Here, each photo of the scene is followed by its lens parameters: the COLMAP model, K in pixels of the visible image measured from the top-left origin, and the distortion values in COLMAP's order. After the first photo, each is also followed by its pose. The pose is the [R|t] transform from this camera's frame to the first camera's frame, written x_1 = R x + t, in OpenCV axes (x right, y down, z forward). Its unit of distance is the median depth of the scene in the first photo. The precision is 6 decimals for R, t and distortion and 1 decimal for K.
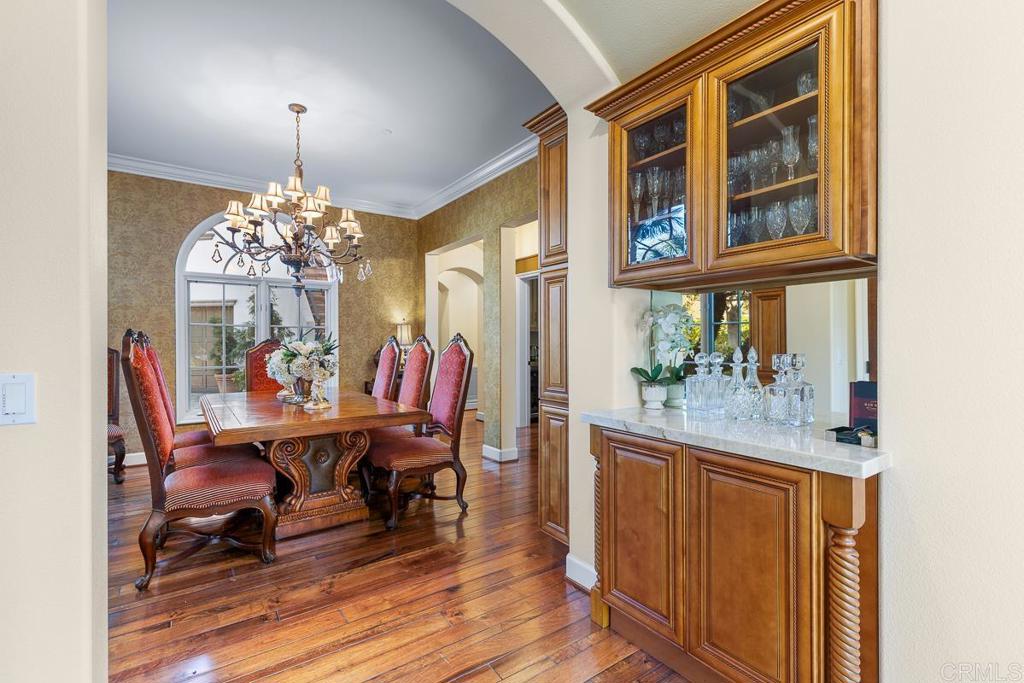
lens RADIAL K [[460.2, 0, 516.0], [0, 460.2, 335.7], [0, 0, 1]] dist [0.003700, -0.000096]
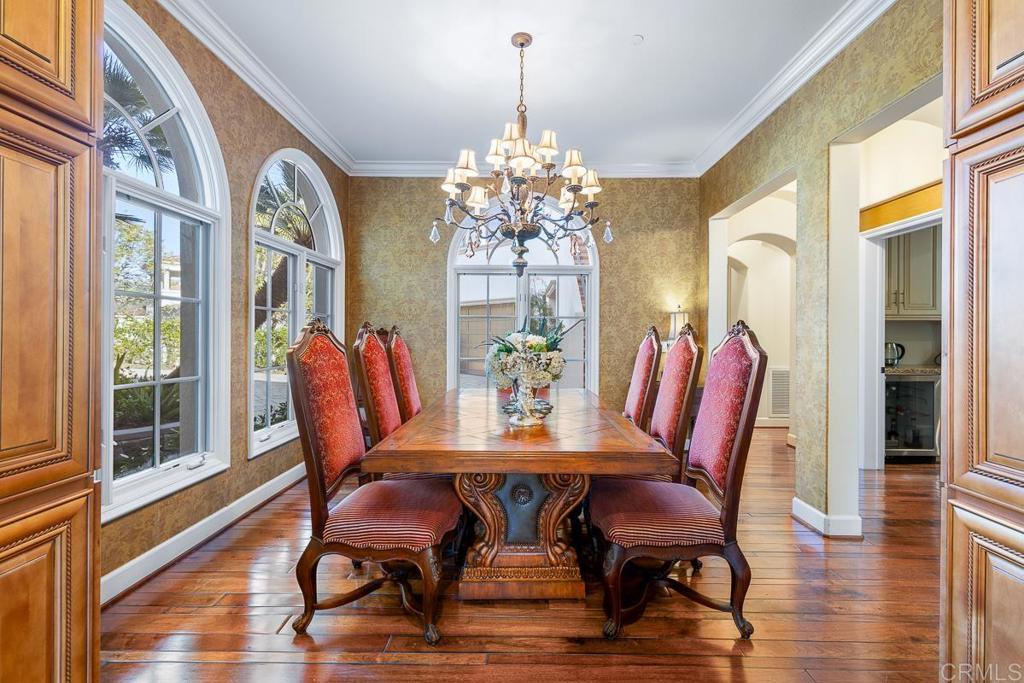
lens RADIAL K [[460.2, 0, 516.0], [0, 460.2, 335.7], [0, 0, 1]] dist [0.003700, -0.000096]
pose [[0.806602, 0.007584, -0.591046, -0.006430], [0.000575, 0.999907, 0.013615, 0.004427], [0.591095, -0.011322, 0.806523, 0.274943]]
